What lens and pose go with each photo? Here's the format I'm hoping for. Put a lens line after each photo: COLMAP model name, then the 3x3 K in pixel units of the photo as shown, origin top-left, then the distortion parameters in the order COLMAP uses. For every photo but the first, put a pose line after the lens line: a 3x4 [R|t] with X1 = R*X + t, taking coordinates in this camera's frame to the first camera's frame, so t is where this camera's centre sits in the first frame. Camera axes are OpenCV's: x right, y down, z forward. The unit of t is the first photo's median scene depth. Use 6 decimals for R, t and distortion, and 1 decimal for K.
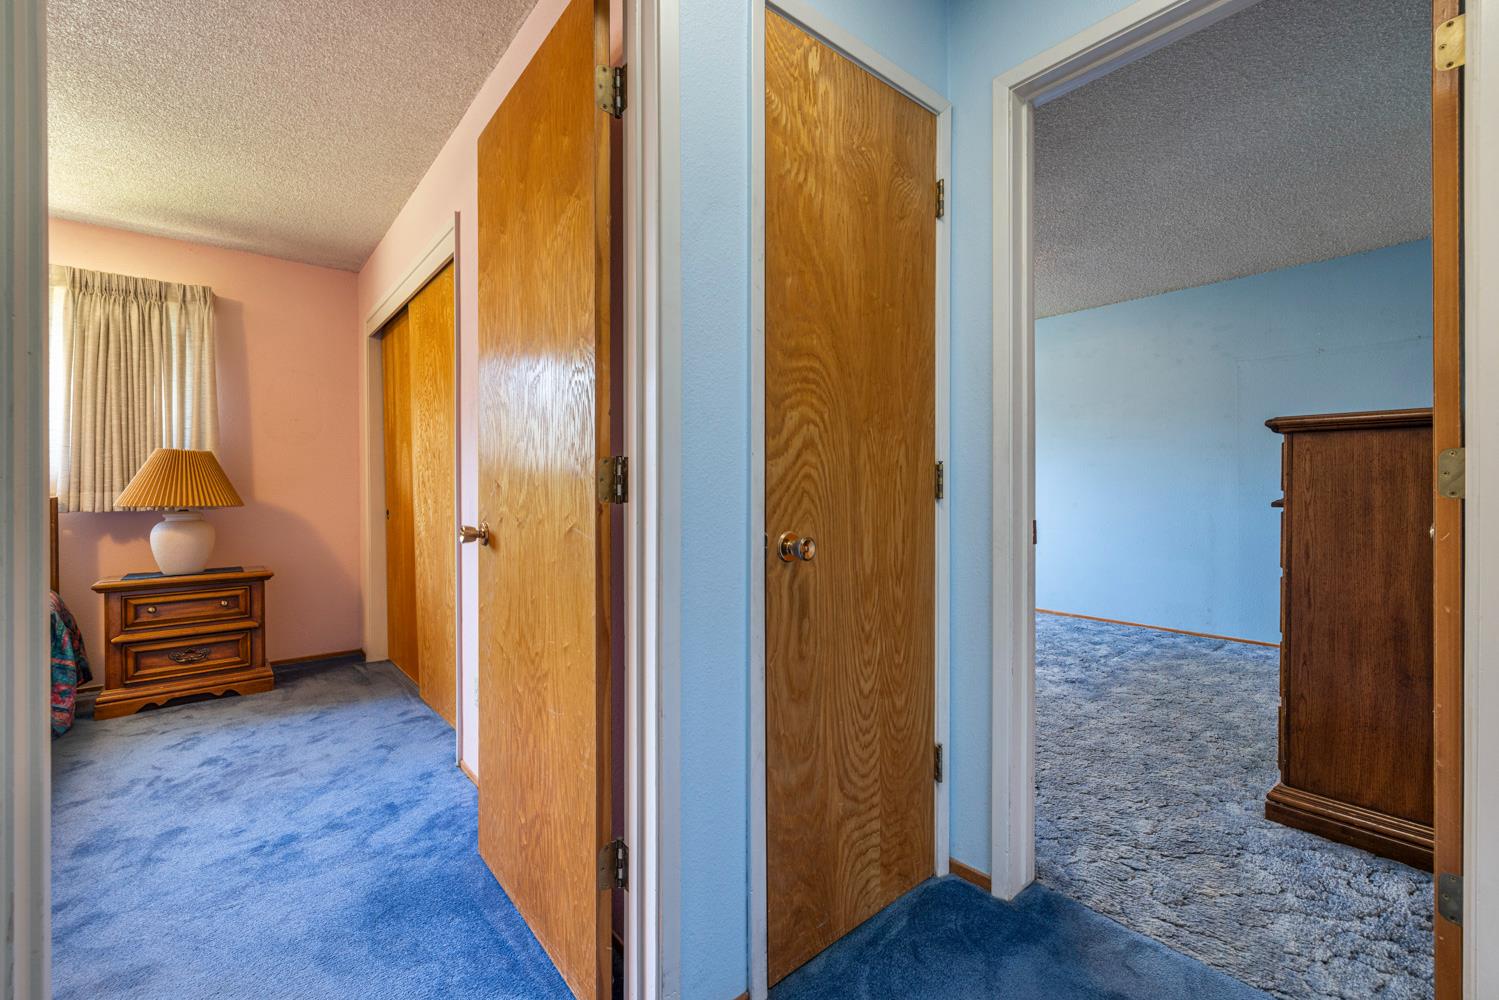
lens RADIAL K [[629.2, 0, 747.0], [0, 629.2, 490.3], [0, 0, 1]] dist [-0.002873, 0.000358]
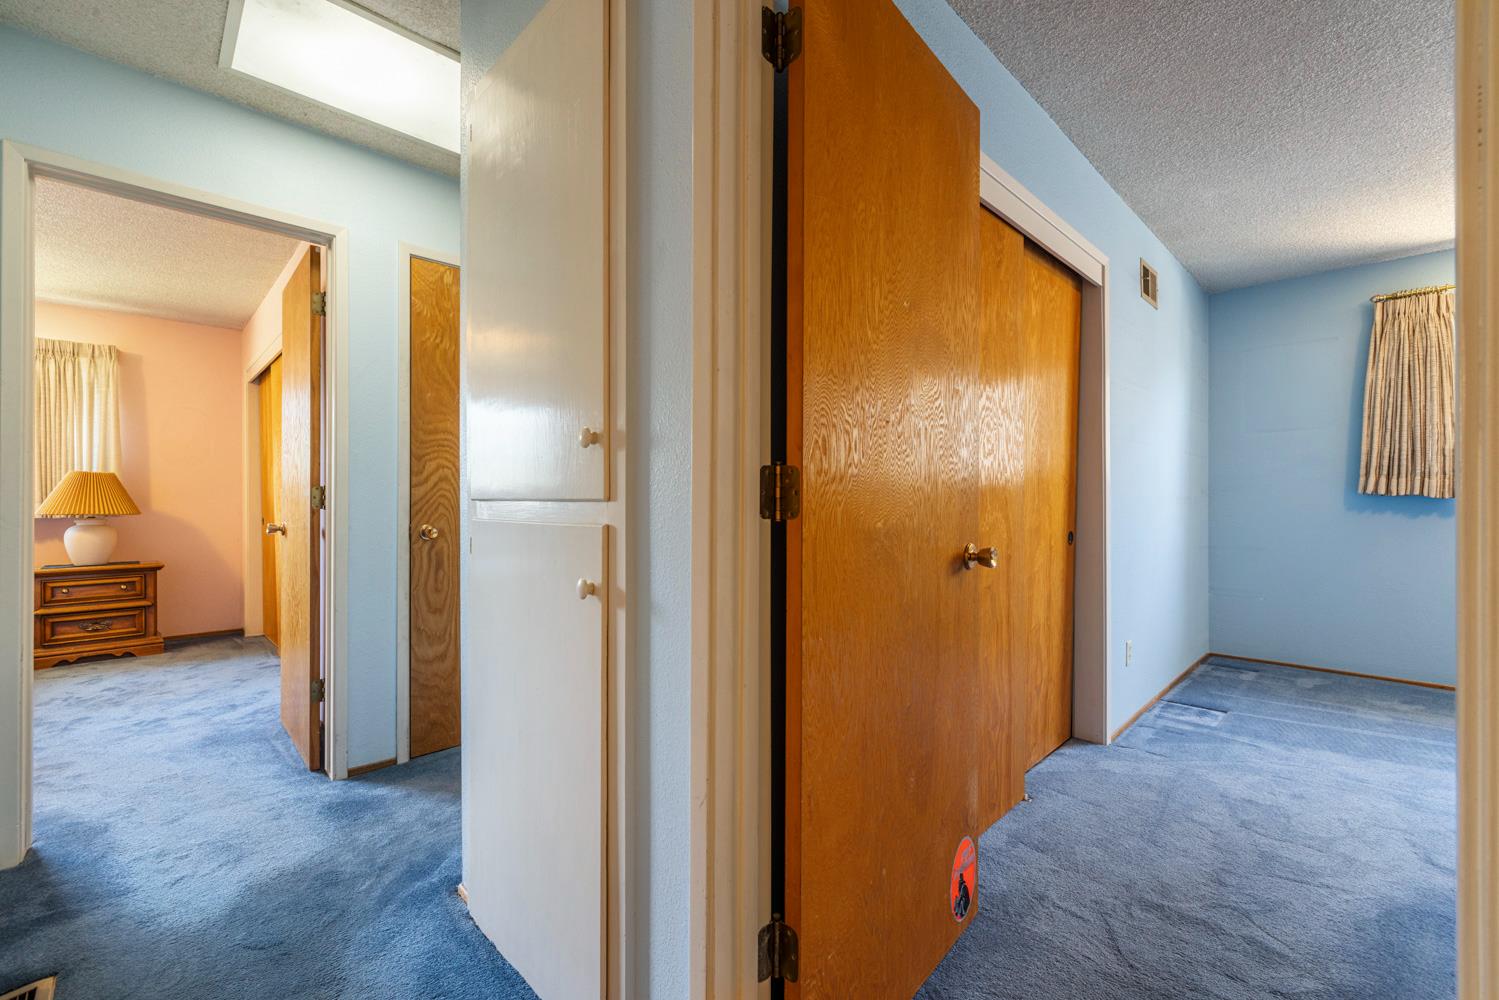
lens RADIAL K [[629.2, 0, 749.2], [0, 629.2, 500.9], [0, 0, 1]] dist [-0.002873, 0.000358]
pose [[0.997080, 0.002989, 0.076309, 0.390617], [-0.002622, 0.999985, -0.004908, 0.000161], [-0.076322, 0.004693, 0.997072, -0.431857]]
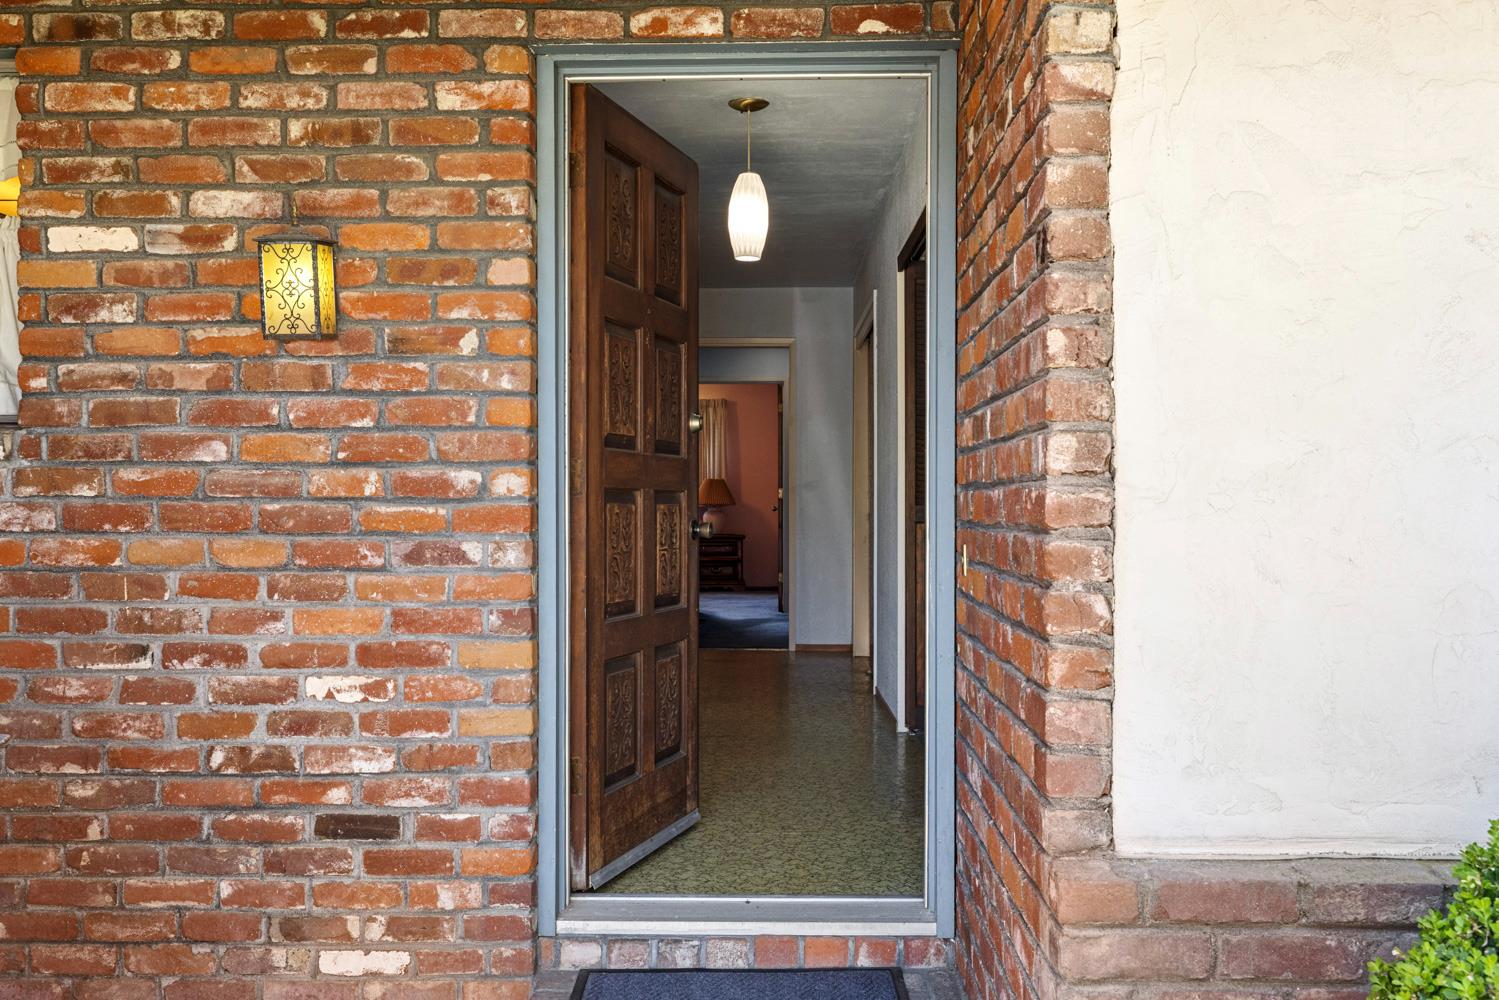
lens RADIAL K [[1510.1, 0, 747.4], [0, 1510.1, 502.6], [0, 0, 1]] dist [-0.002548, 0.000000]
pose [[0.770978, 0.005128, -0.636841, 2.607310], [-0.010527, 0.999934, -0.004693, 0.044643], [0.636774, 0.010322, 0.770981, -3.058160]]
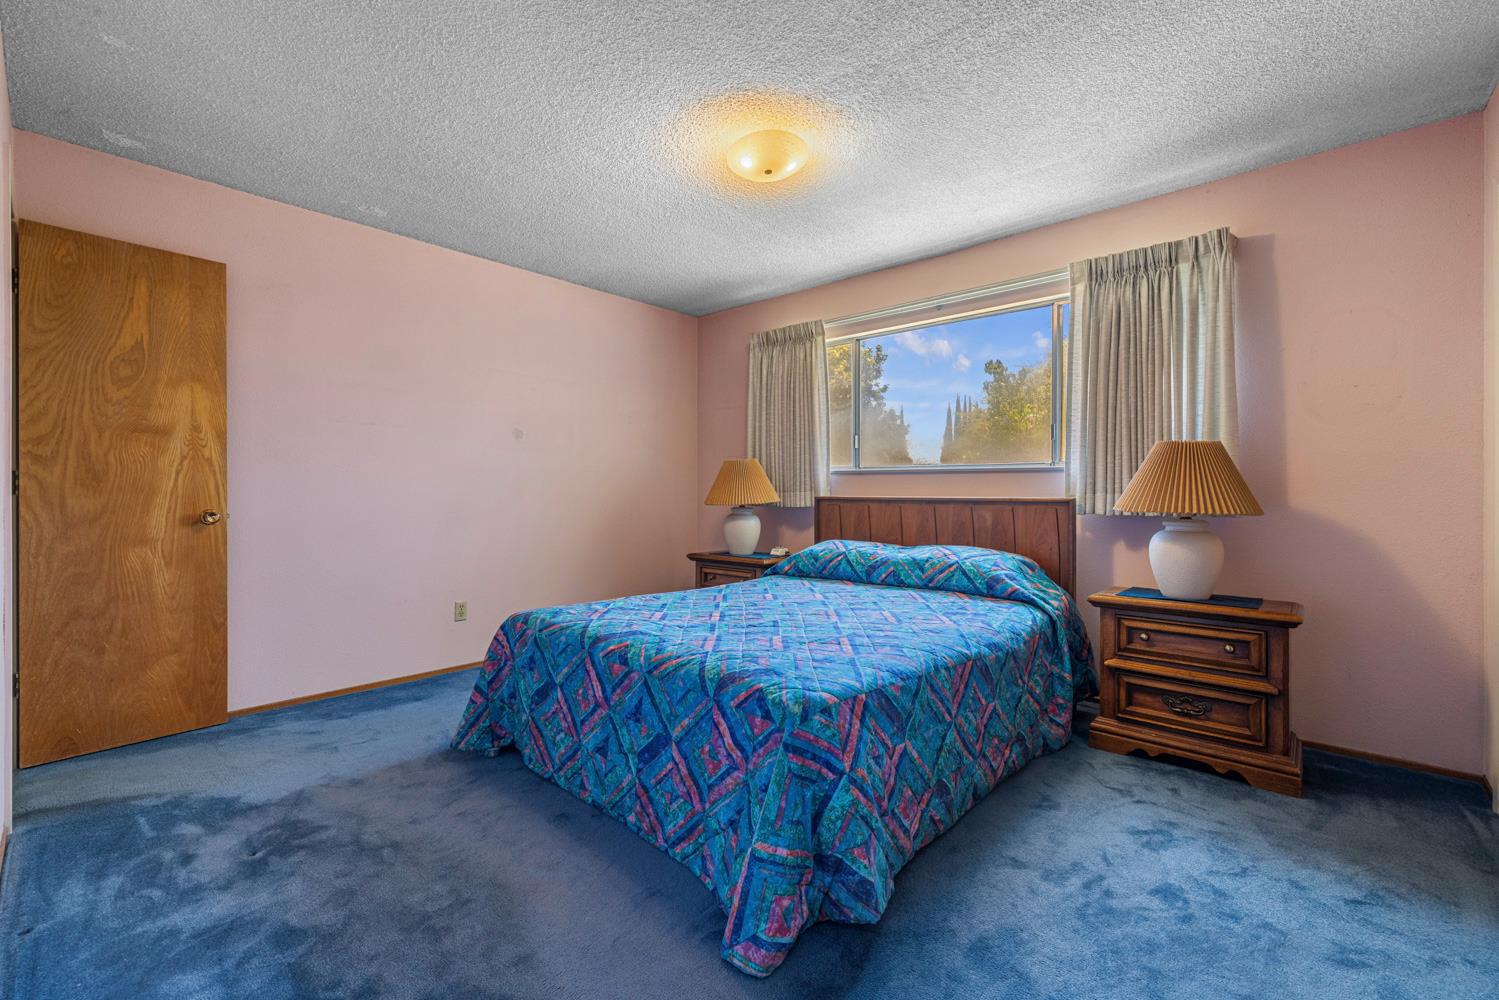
lens RADIAL K [[629.2, 0, 741.4], [0, 629.2, 491.4], [0, 0, 1]] dist [-0.002873, 0.000358]
pose [[0.125647, 0.005592, -0.992059, -0.185589], [-0.005271, 0.999974, 0.004969, -0.002578], [0.992061, 0.004605, 0.125673, 0.350491]]
